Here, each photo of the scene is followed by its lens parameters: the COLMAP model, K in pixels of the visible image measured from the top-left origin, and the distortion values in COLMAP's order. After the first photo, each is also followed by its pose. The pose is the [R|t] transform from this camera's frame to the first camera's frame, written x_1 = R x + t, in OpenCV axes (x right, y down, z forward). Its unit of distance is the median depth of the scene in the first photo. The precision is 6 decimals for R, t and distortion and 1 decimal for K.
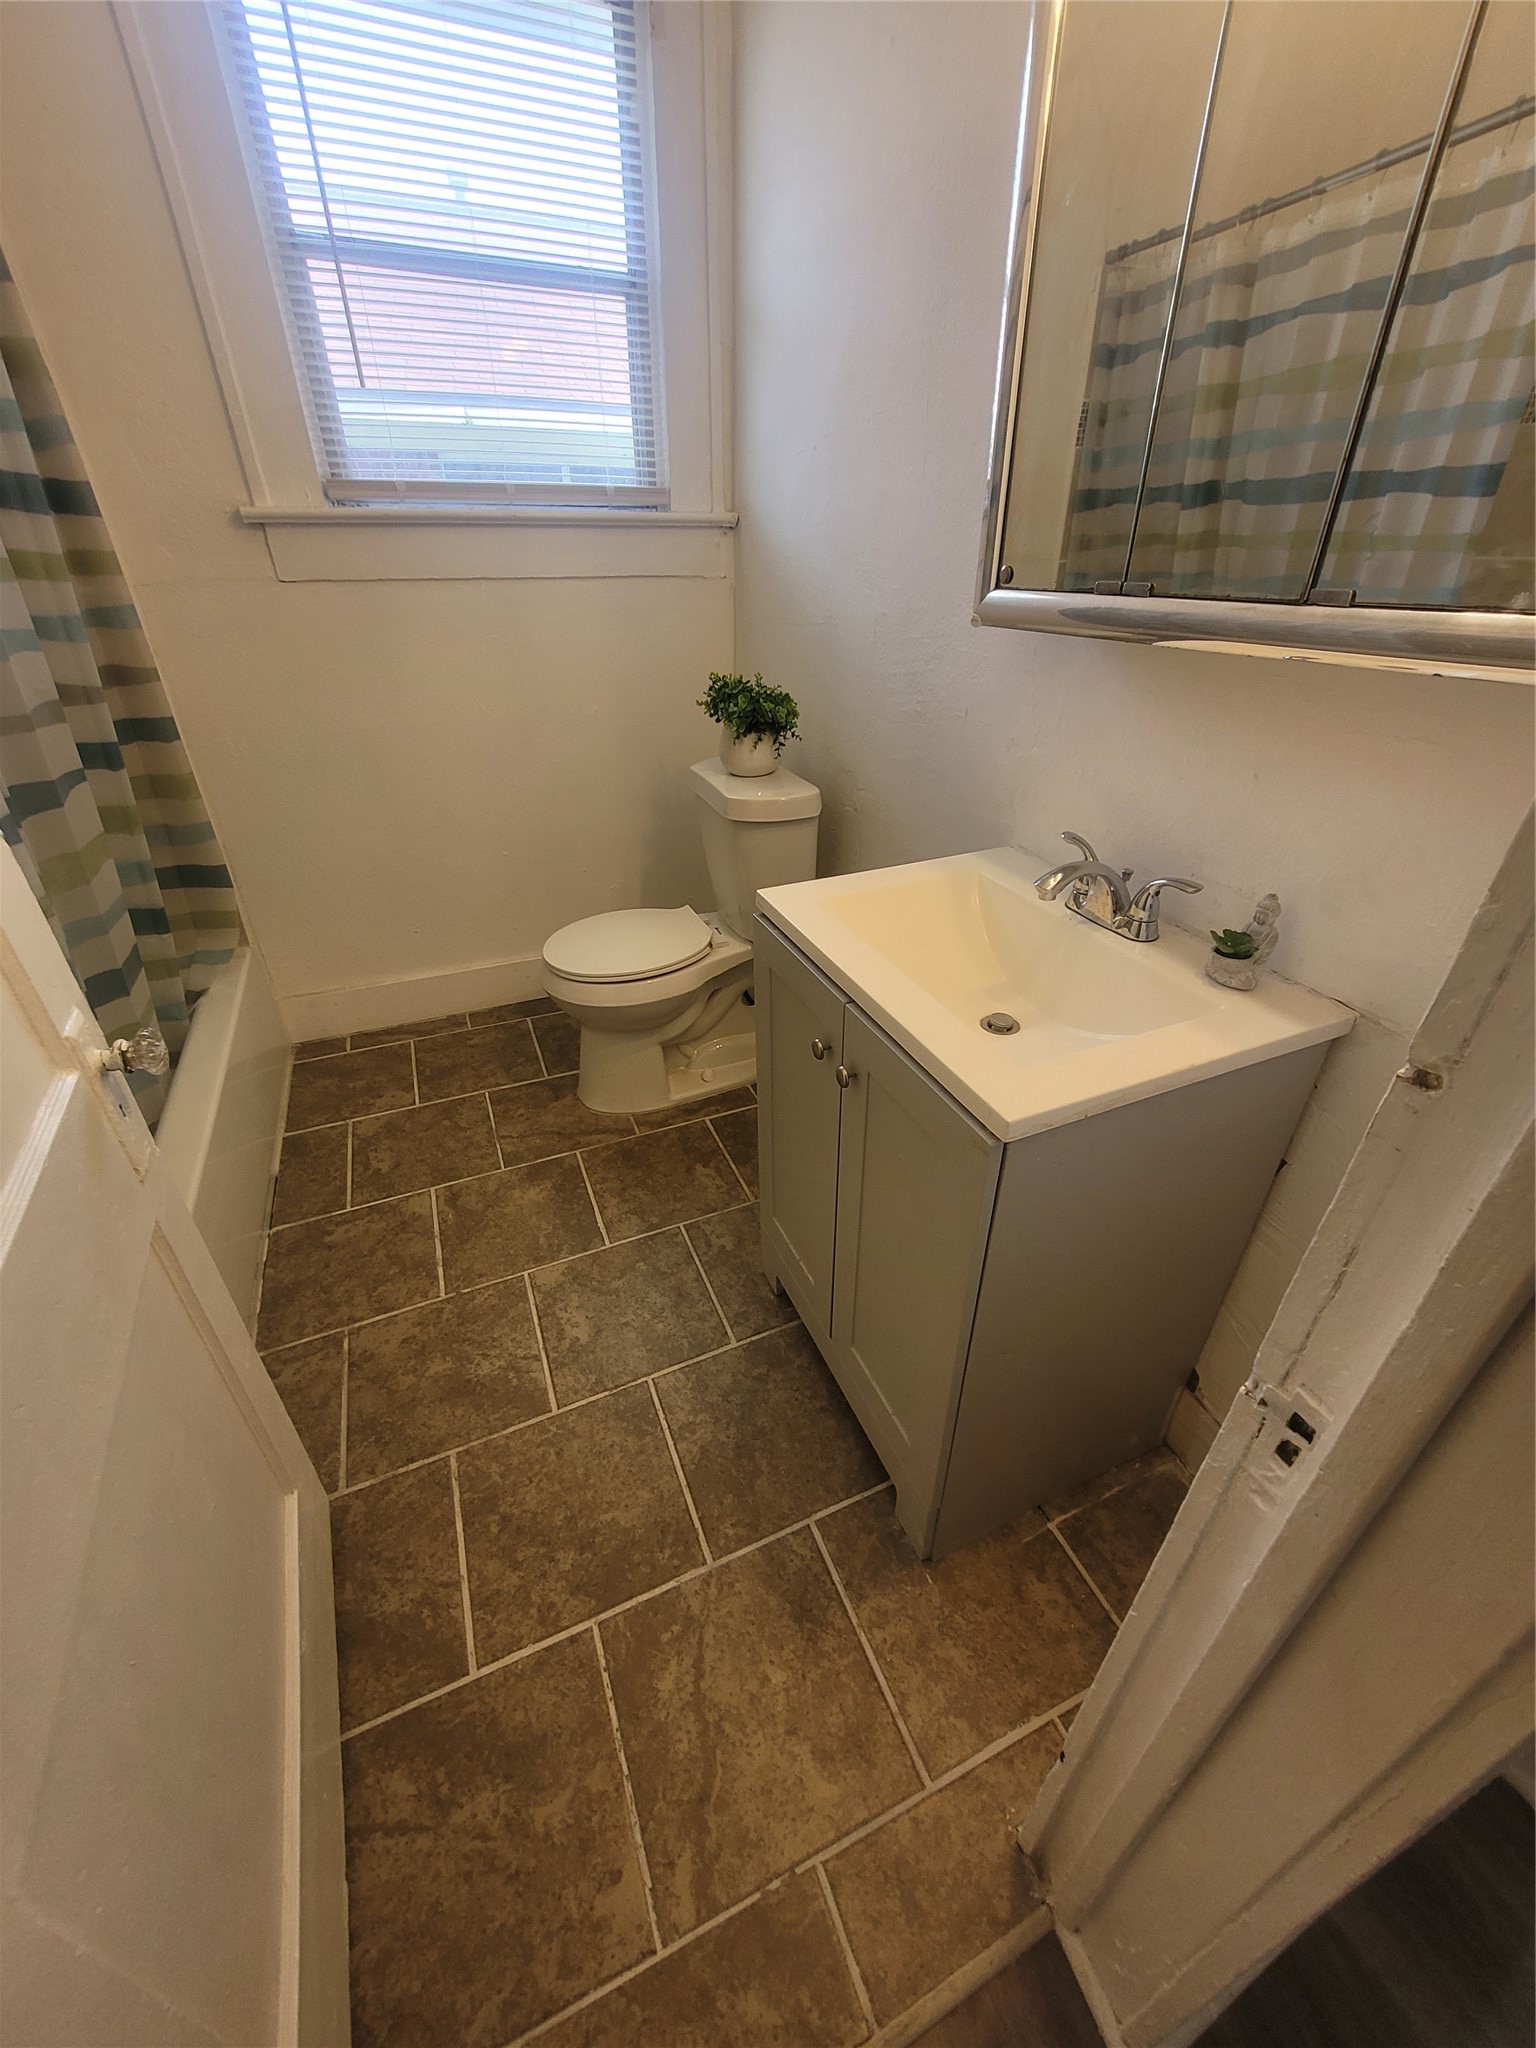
lens RADIAL K [[797.4, 0, 769.9], [0, 797.4, 1024.2], [0, 0, 1]] dist [0.000869, 0.001356]
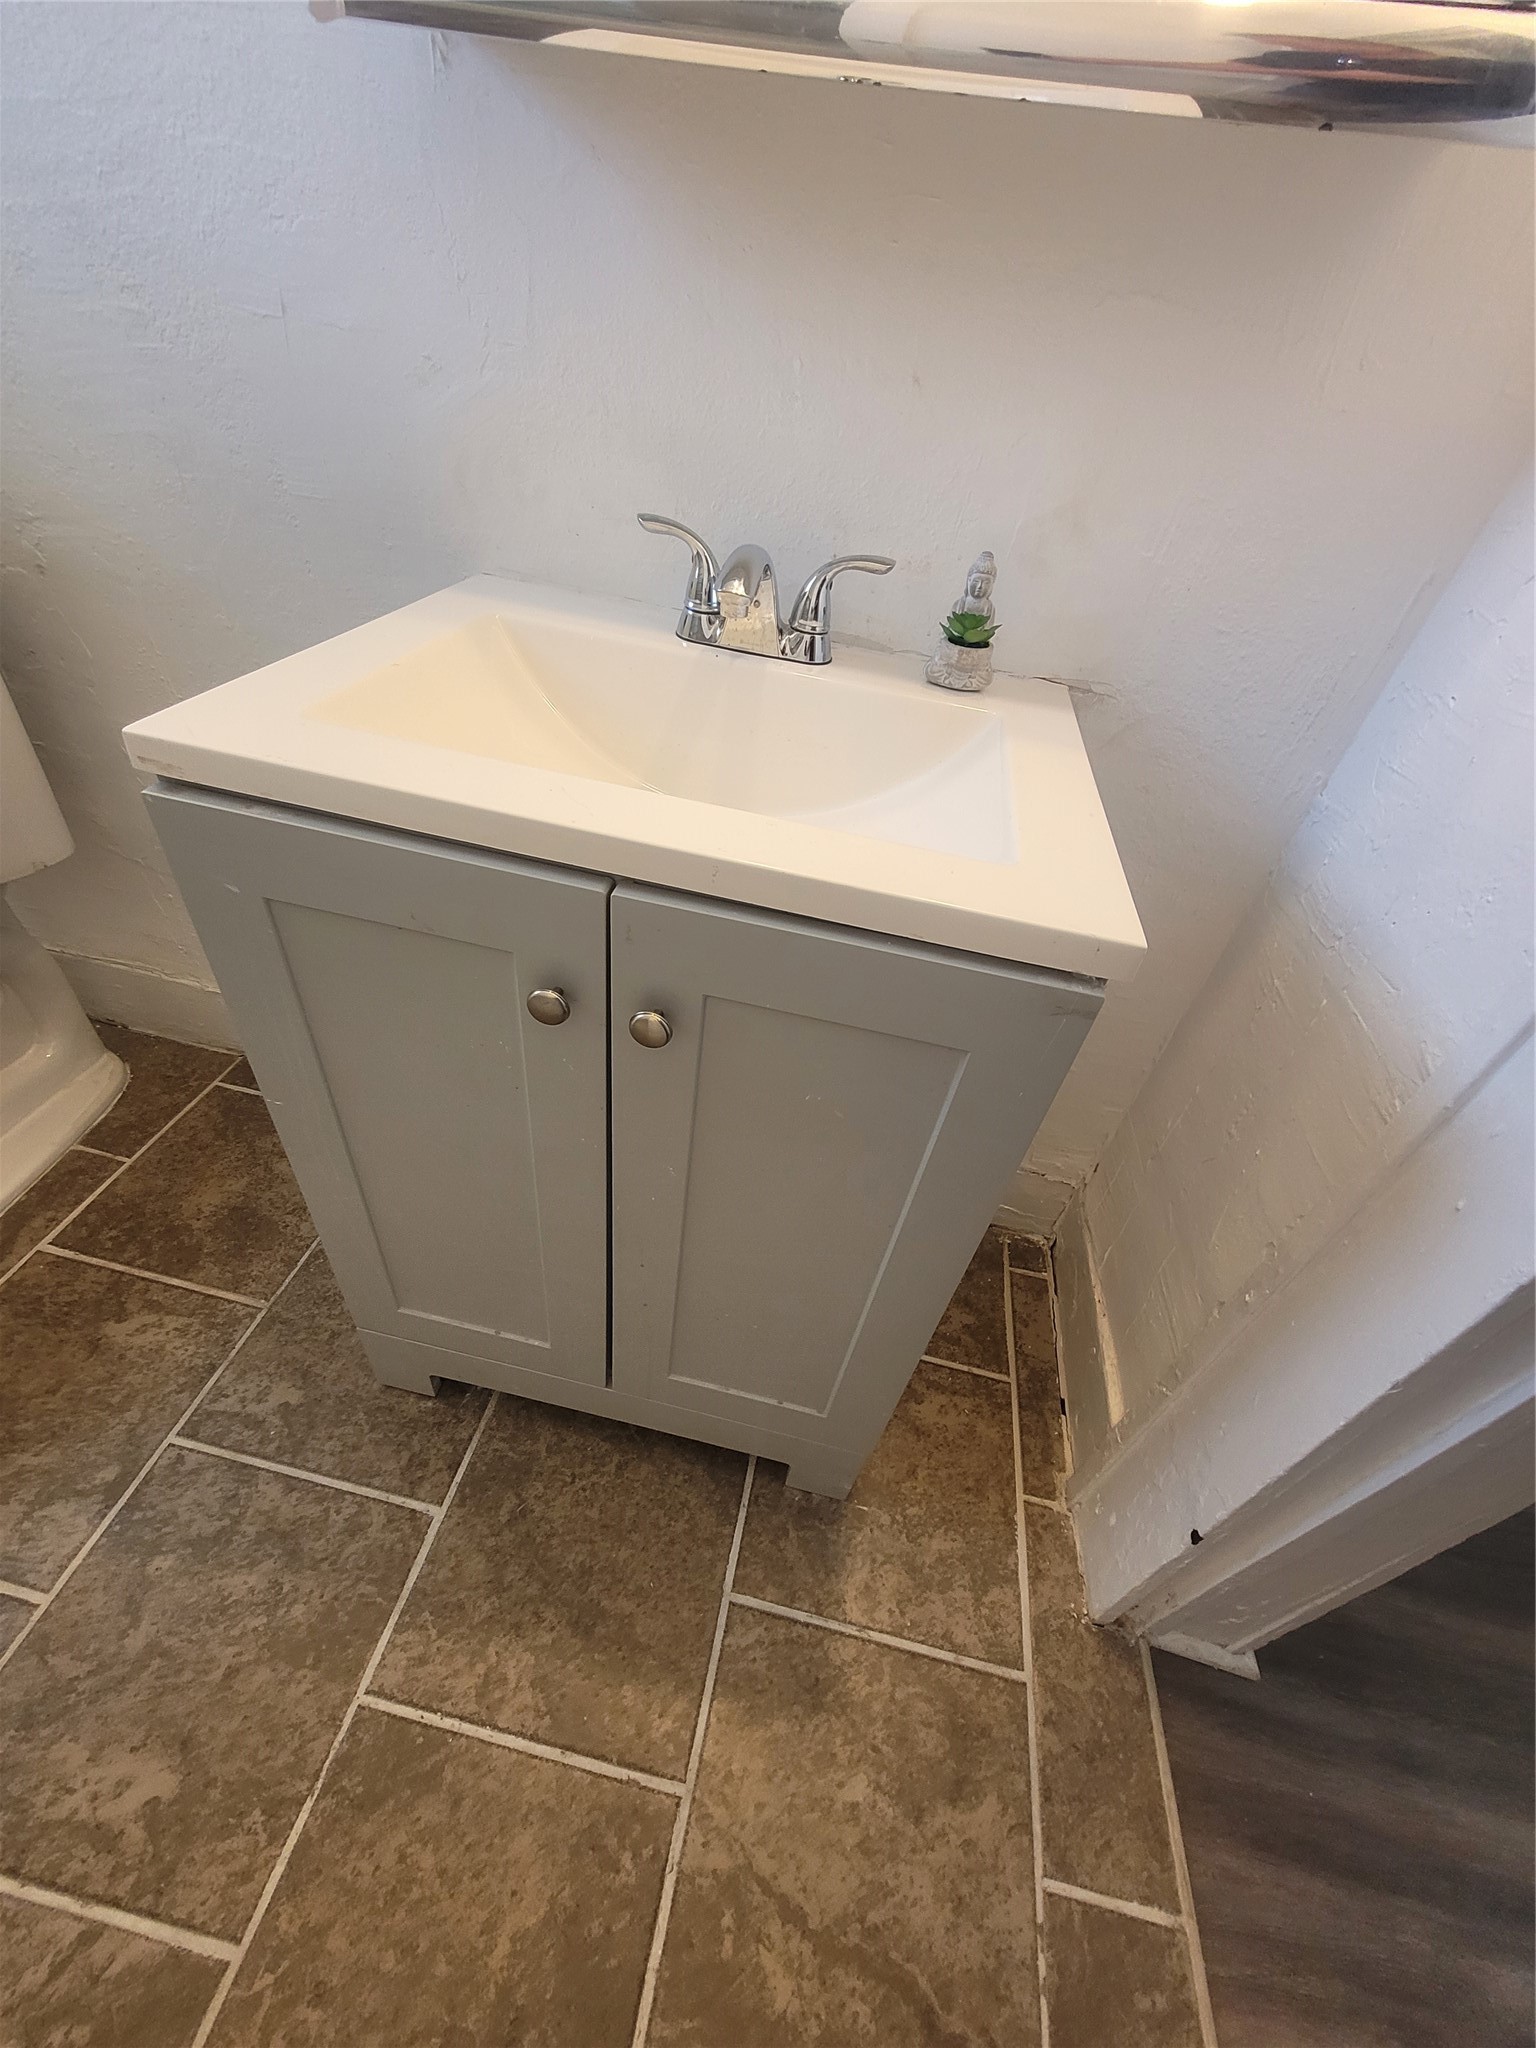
lens RADIAL K [[797.4, 0, 750.7], [0, 797.4, 1023.3], [0, 0, 1]] dist [0.000869, 0.001356]
pose [[0.556517, -0.479103, 0.678785, -0.168432], [0.319550, 0.877574, 0.357423, -0.077738], [-0.766927, 0.017994, 0.641482, 0.480890]]
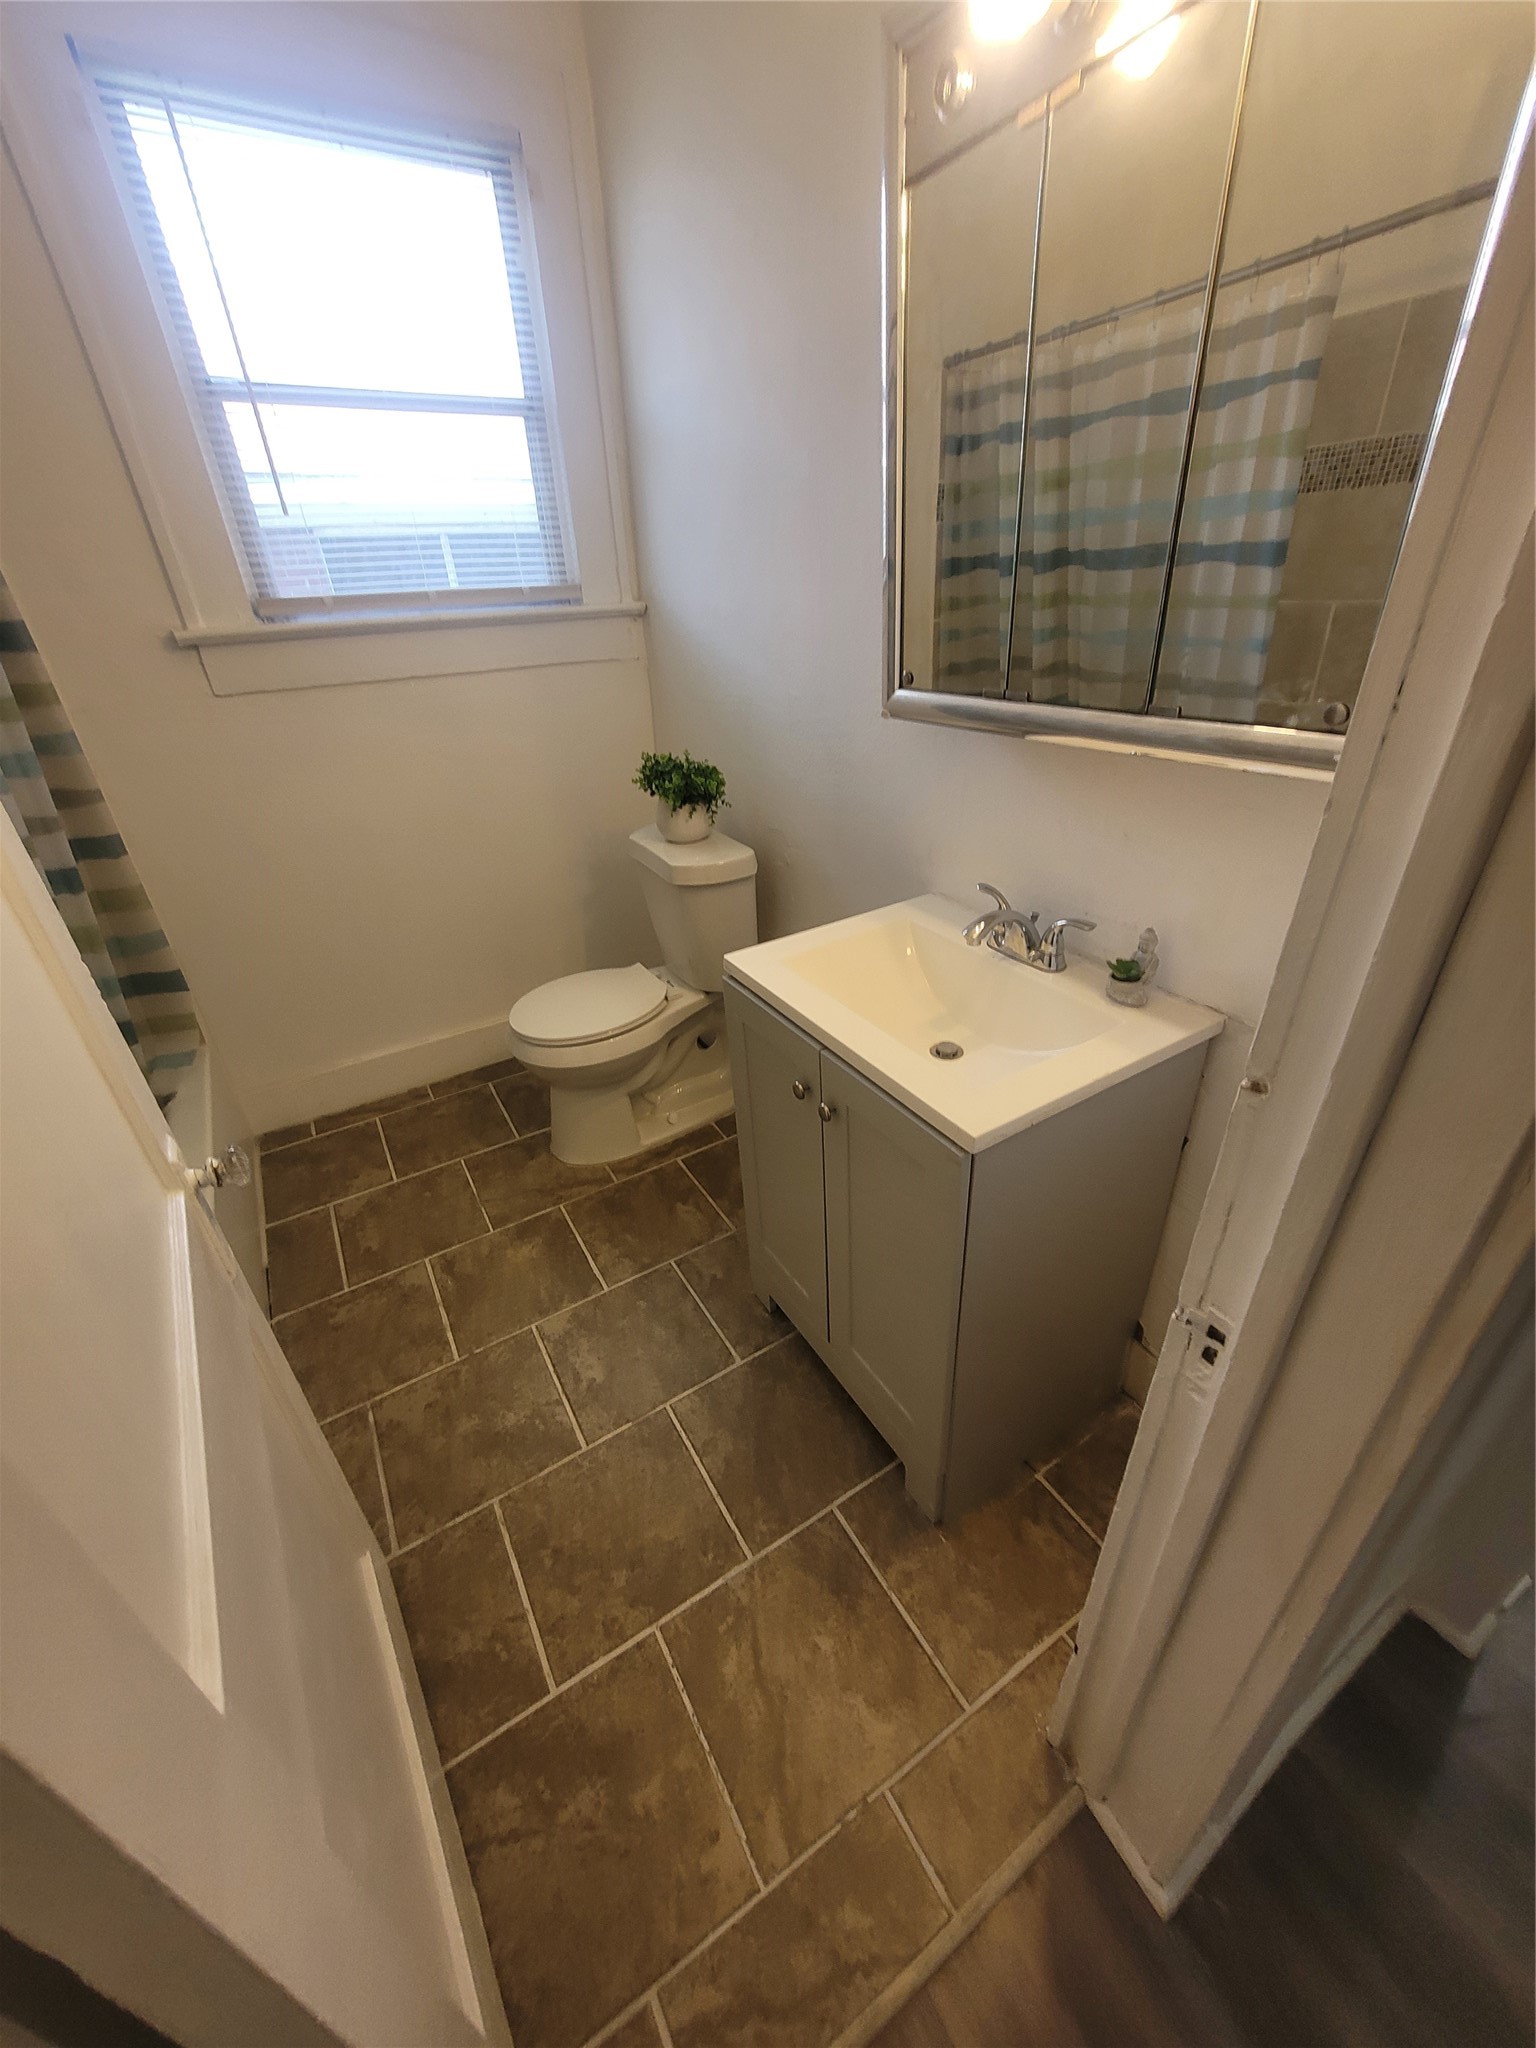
lens RADIAL K [[797.4, 0, 762.9], [0, 797.4, 1021.8], [0, 0, 1]] dist [0.000869, 0.001356]
pose [[0.989899, -0.107766, 0.092121, -0.072254], [0.110825, 0.993424, -0.028747, -0.033839], [-0.088417, 0.038666, 0.995333, -0.129876]]
